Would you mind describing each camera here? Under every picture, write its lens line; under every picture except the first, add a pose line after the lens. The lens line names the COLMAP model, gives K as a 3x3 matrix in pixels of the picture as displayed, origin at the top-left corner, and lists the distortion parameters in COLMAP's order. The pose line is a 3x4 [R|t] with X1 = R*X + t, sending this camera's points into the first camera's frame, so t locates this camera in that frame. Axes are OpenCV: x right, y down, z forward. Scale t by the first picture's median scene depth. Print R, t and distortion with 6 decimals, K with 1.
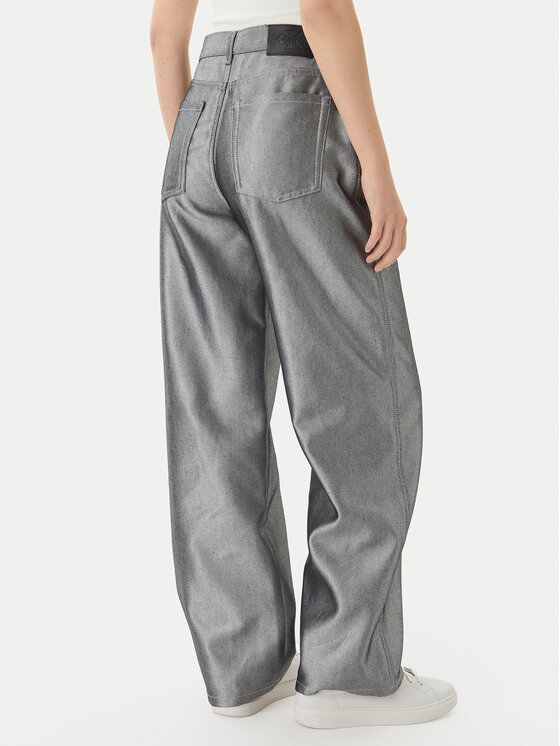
lens RADIAL K [[1058.2, 0, 280.7], [0, 1058.2, 372.2], [0, 0, 1]] dist [-0.090521, 0.000000]
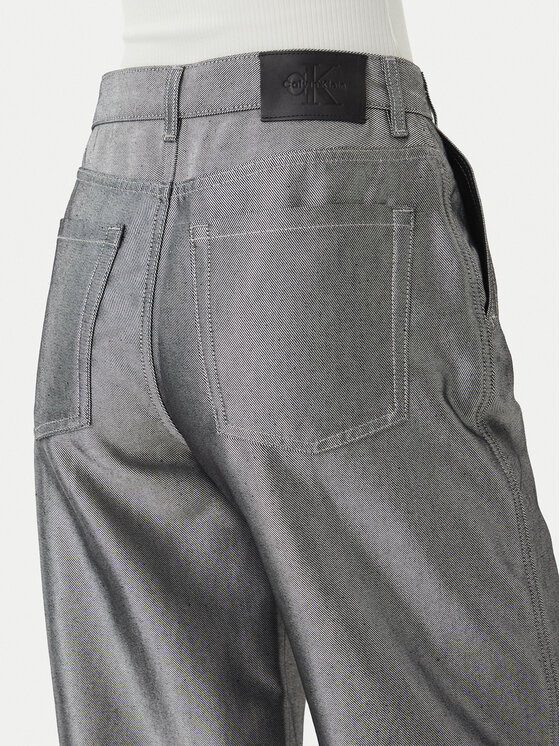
lens RADIAL K [[1468.9, 0, 279.6], [0, 1468.9, 373.4], [0, 0, 1]] dist [-0.156146, 0.000000]
pose [[0.991493, -0.071949, 0.108466, -0.078961], [0.076557, 0.996305, -0.038937, -0.166018], [-0.105264, 0.046910, 0.993337, 0.375709]]
